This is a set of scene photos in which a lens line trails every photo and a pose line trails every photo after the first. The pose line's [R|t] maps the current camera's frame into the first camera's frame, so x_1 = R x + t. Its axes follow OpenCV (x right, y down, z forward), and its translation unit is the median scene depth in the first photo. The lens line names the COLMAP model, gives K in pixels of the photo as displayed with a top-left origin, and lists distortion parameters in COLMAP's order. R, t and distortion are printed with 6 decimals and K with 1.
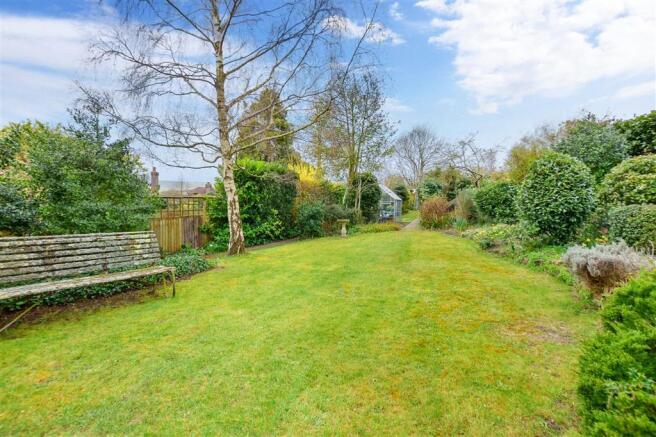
lens RADIAL K [[300.5, 0, 328.0], [0, 300.5, 218.5], [0, 0, 1]] dist [-0.000085, -0.000070]
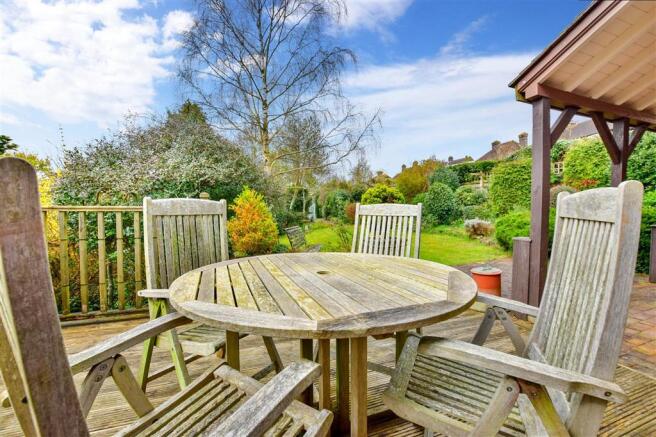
lens RADIAL K [[300.5, 0, 328.0], [0, 300.5, 218.5], [0, 0, 1]] dist [-0.000085, -0.000070]
pose [[0.882614, -0.034693, 0.468816, -1.062515], [0.040390, 0.999182, -0.002099, 0.015111], [-0.468360, 0.020788, 0.883293, -0.585518]]
